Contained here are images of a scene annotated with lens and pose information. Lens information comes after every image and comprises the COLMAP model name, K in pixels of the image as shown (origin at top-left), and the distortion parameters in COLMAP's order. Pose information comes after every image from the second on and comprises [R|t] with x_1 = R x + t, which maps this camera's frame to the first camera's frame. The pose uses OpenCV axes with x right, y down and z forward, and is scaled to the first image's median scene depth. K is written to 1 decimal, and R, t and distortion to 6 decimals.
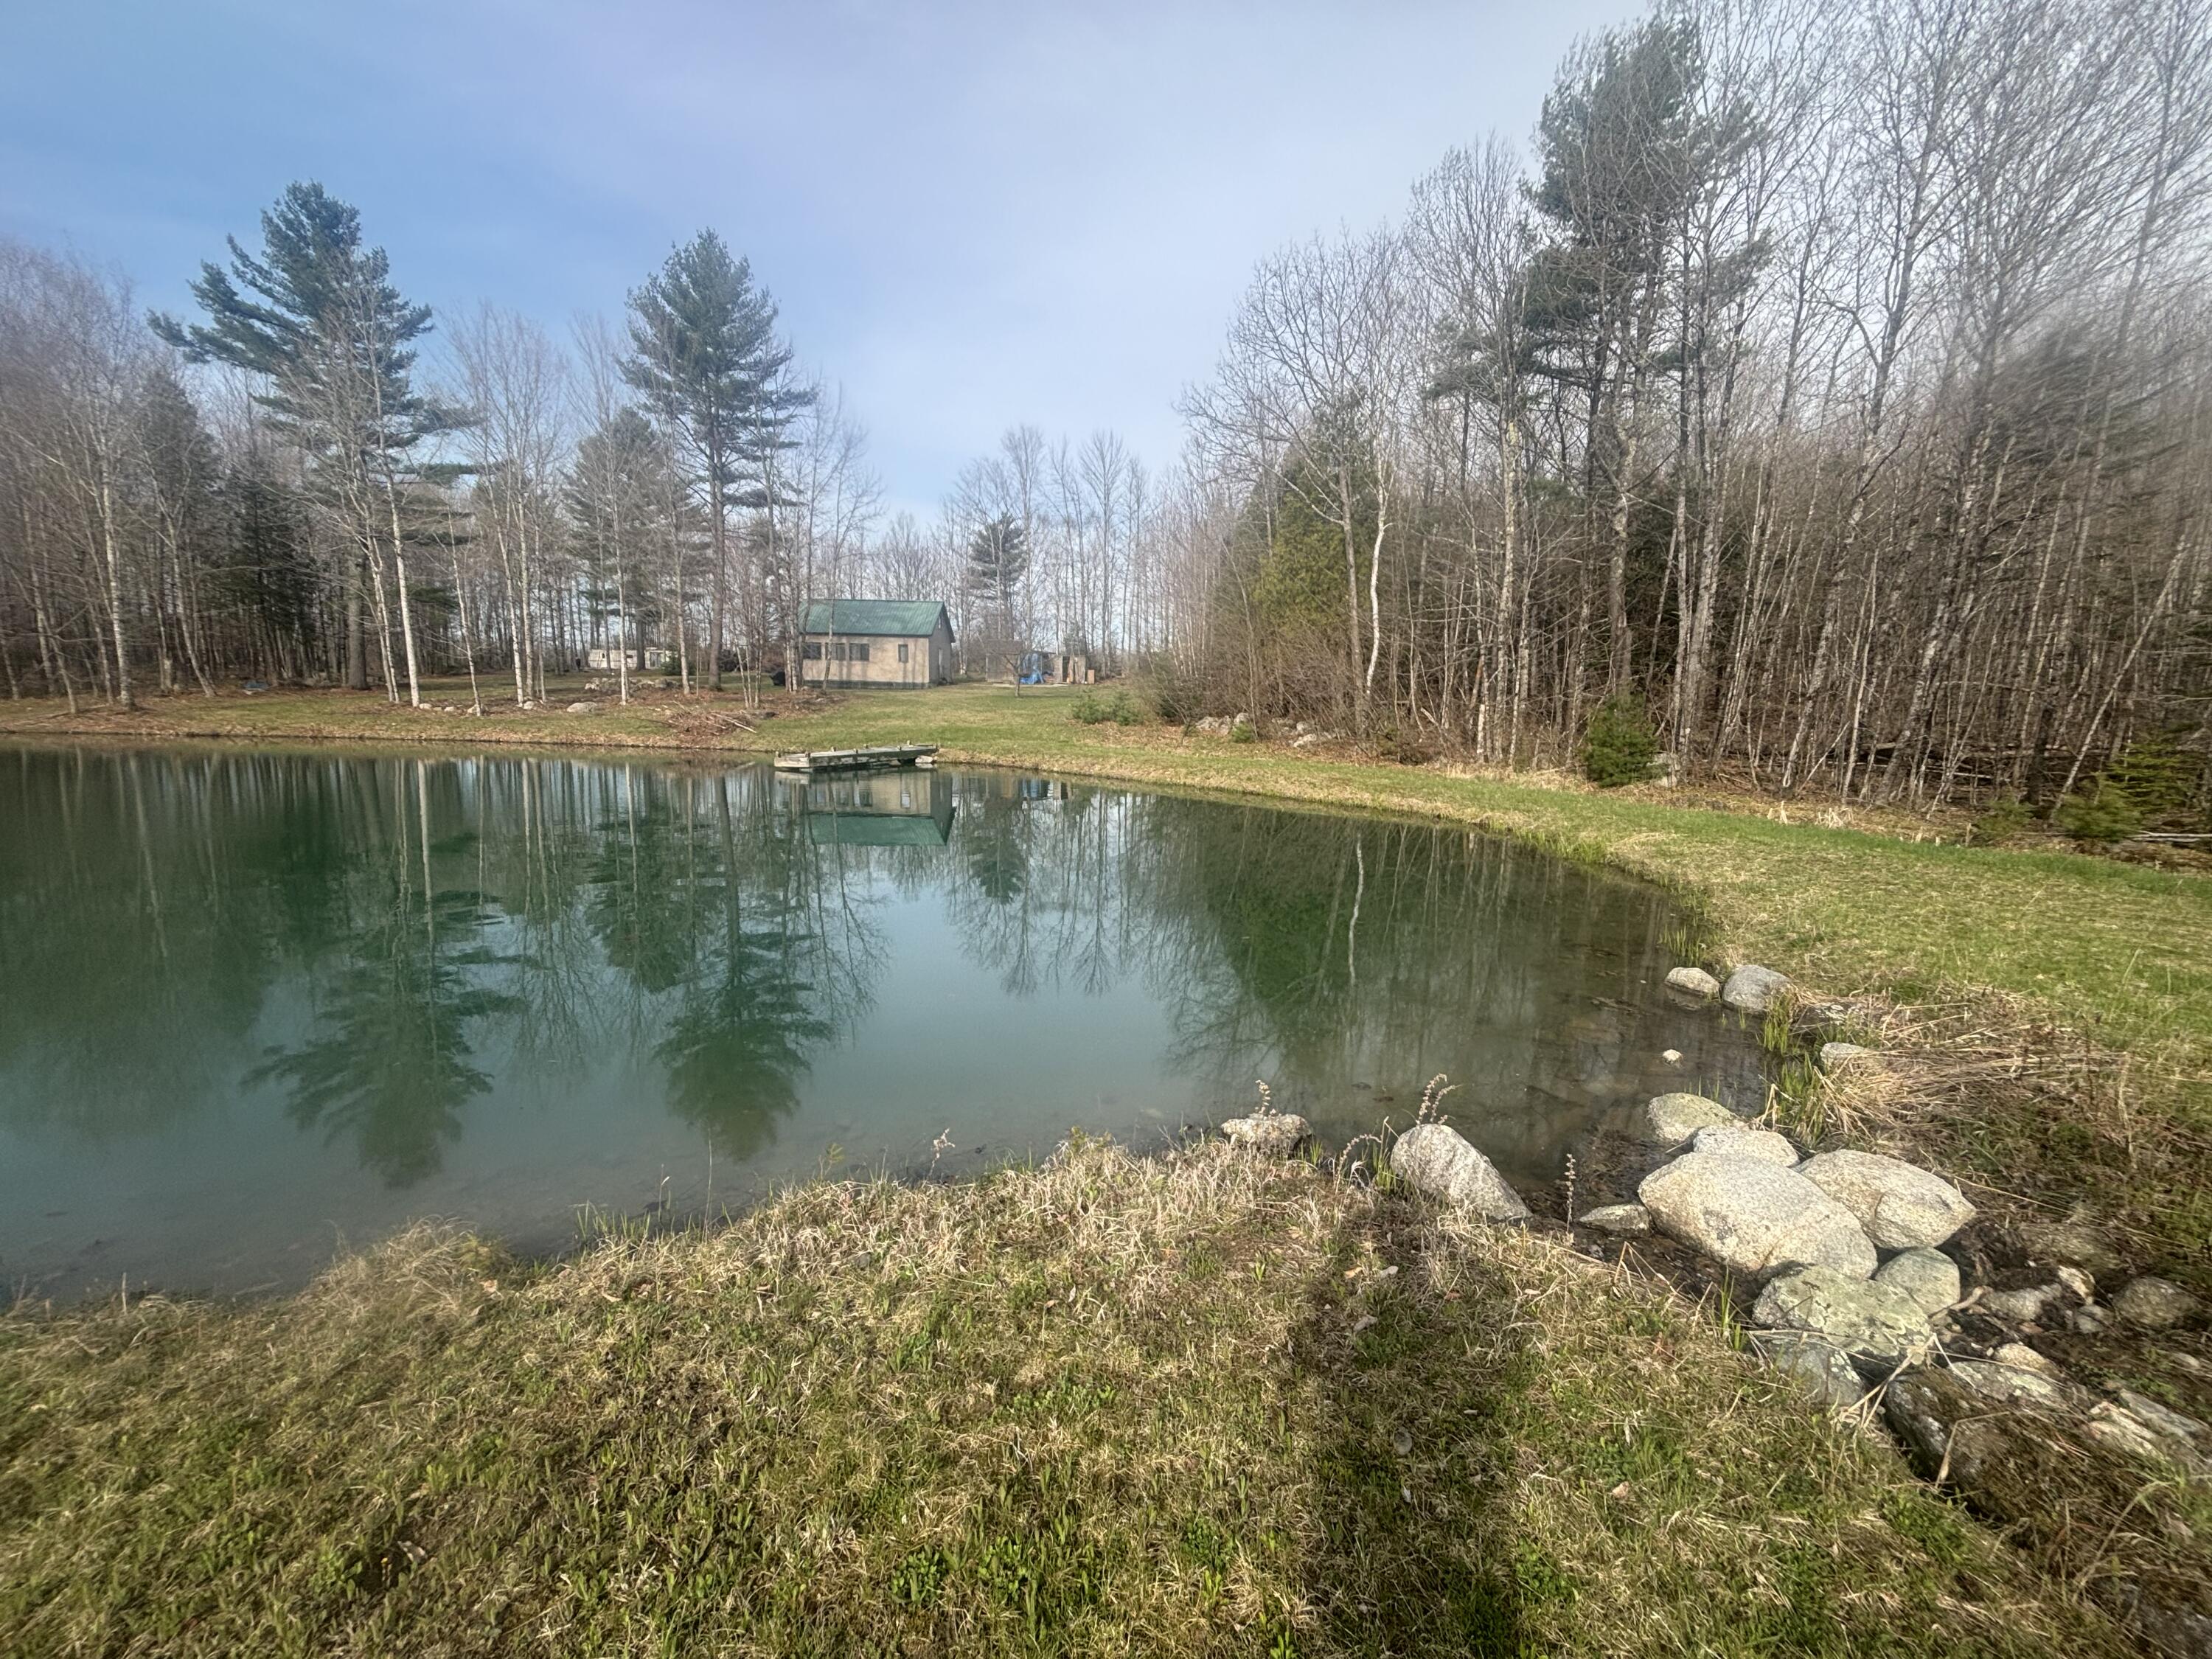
lens RADIAL K [[890.4, 0, 1112.8], [0, 890.4, 816.3], [0, 0, 1]] dist [-0.000019, -0.000458]
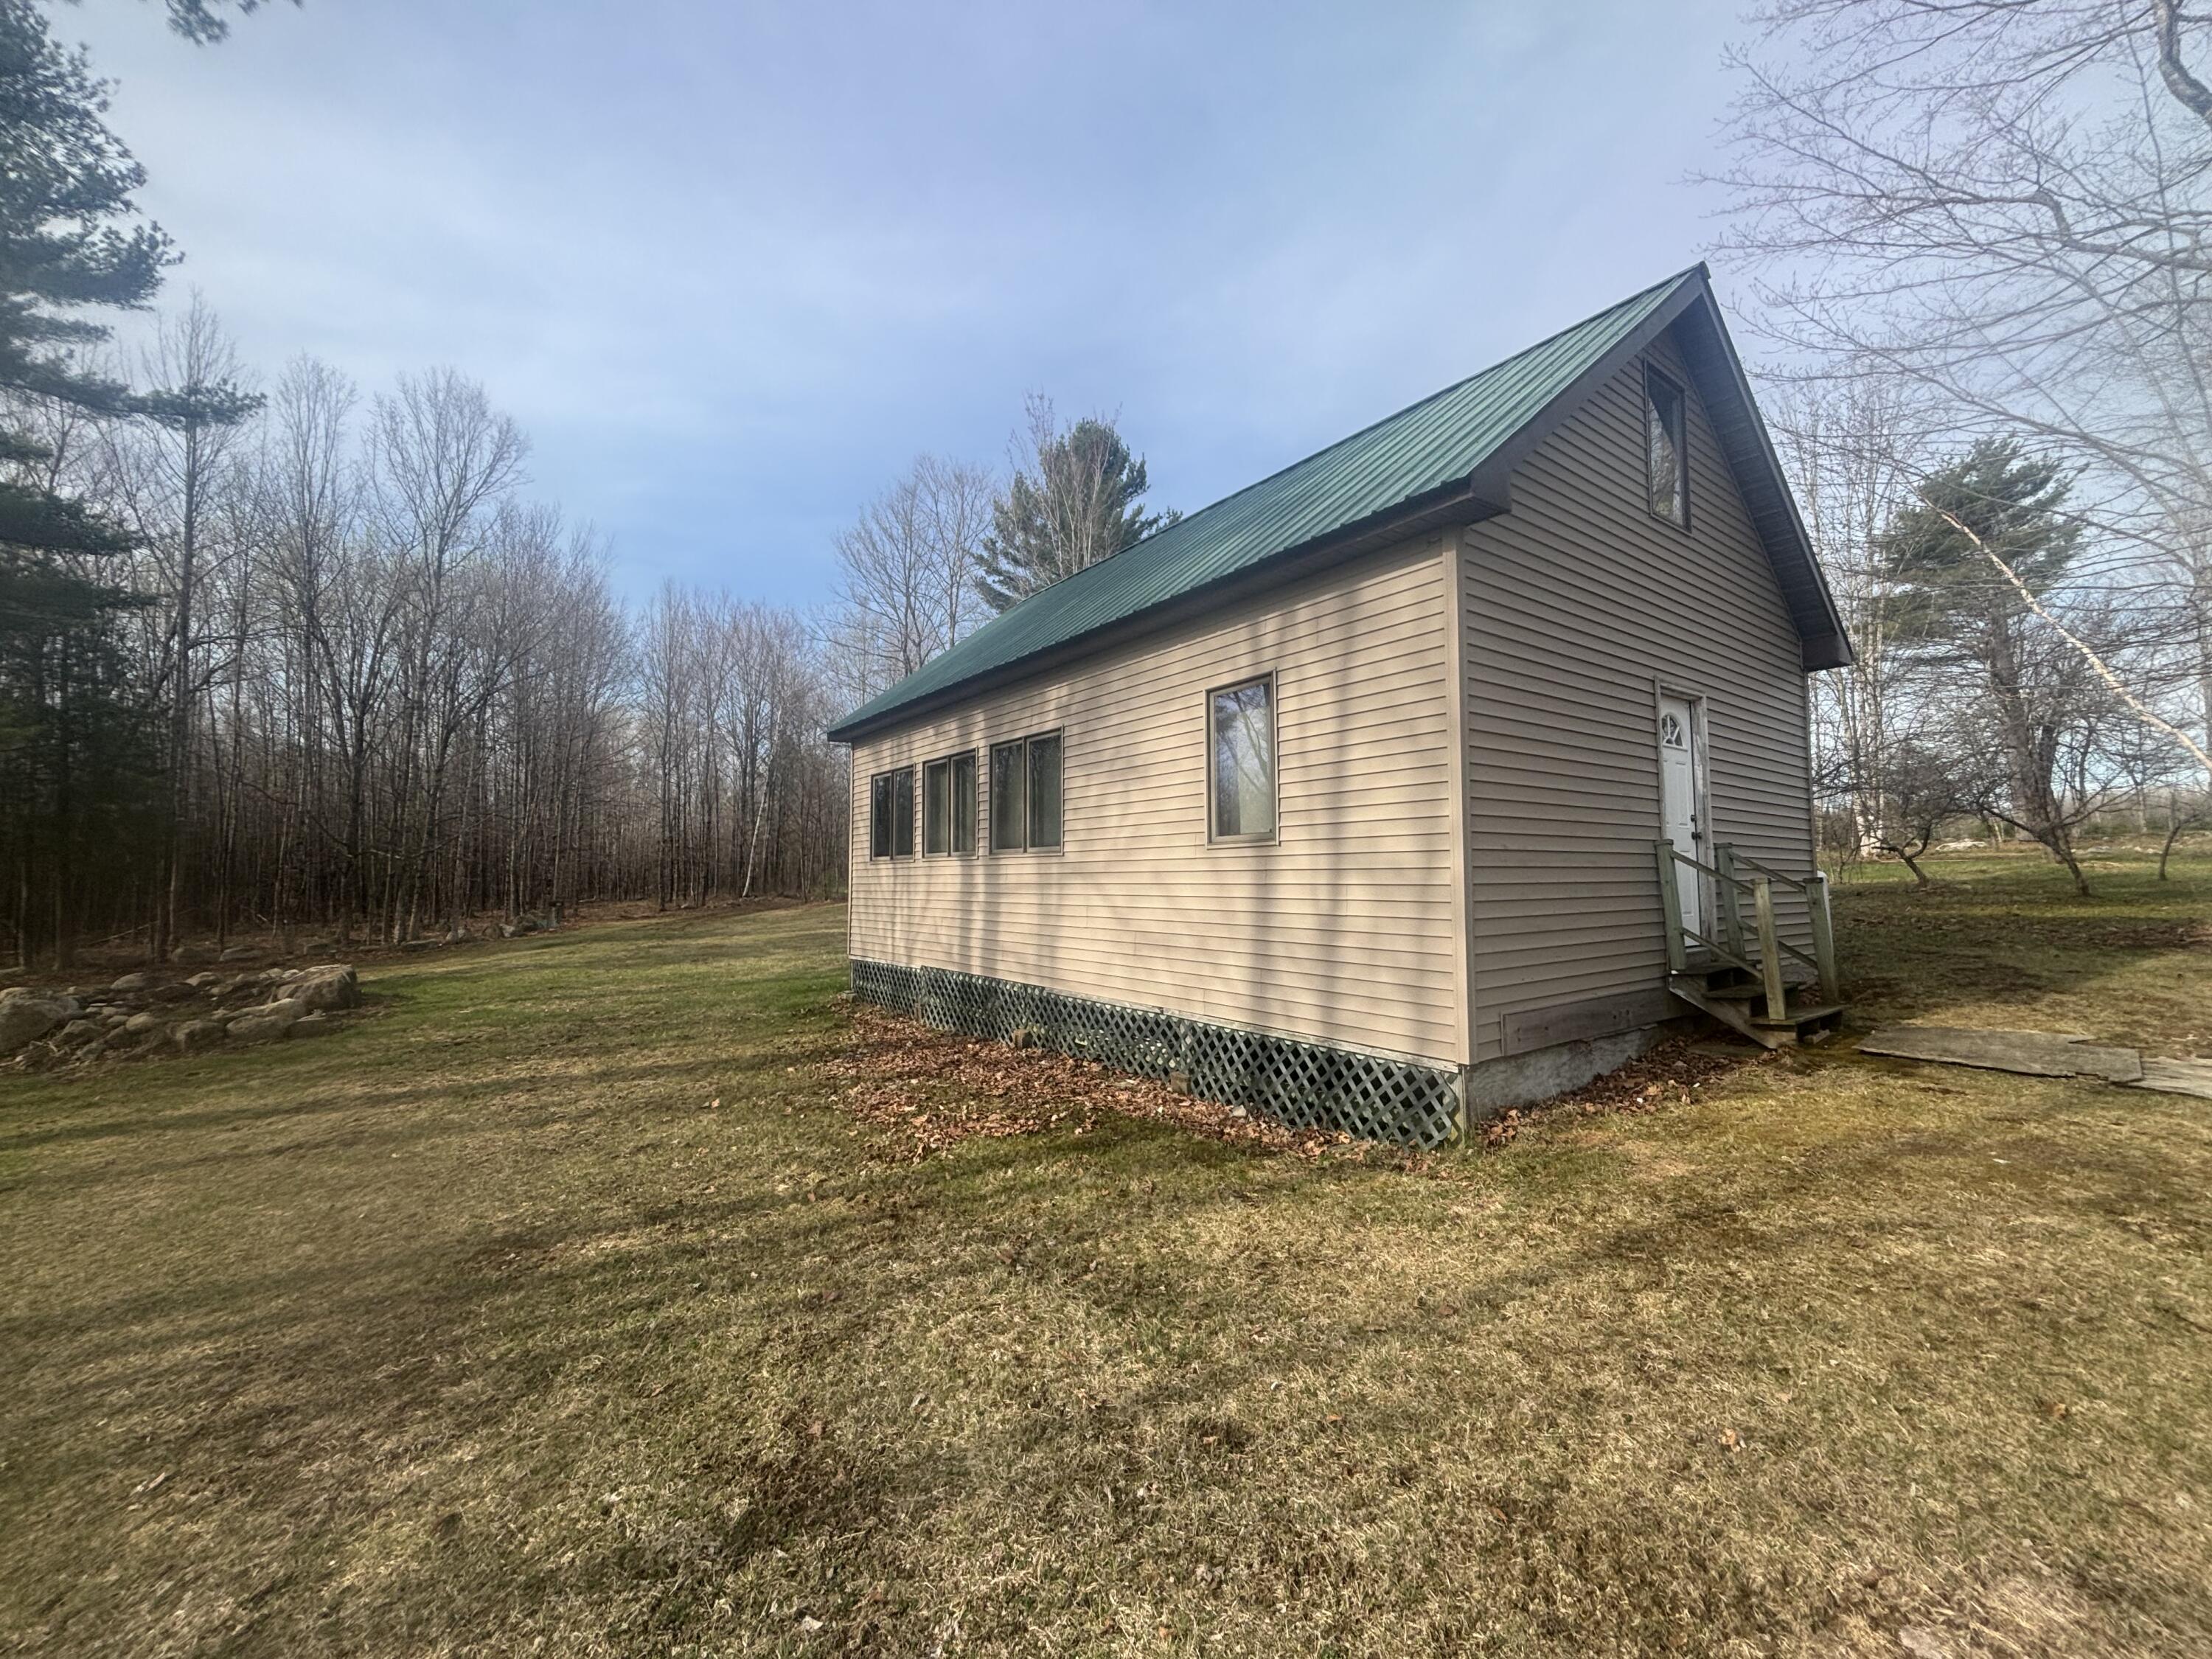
lens RADIAL K [[890.4, 0, 1118.5], [0, 890.4, 838.3], [0, 0, 1]] dist [-0.000019, -0.000458]
pose [[0.669009, -0.060962, -0.740750, -0.166724], [-0.092540, 0.982044, -0.164397, -0.154767], [0.737471, 0.178532, 0.651355, 0.918754]]
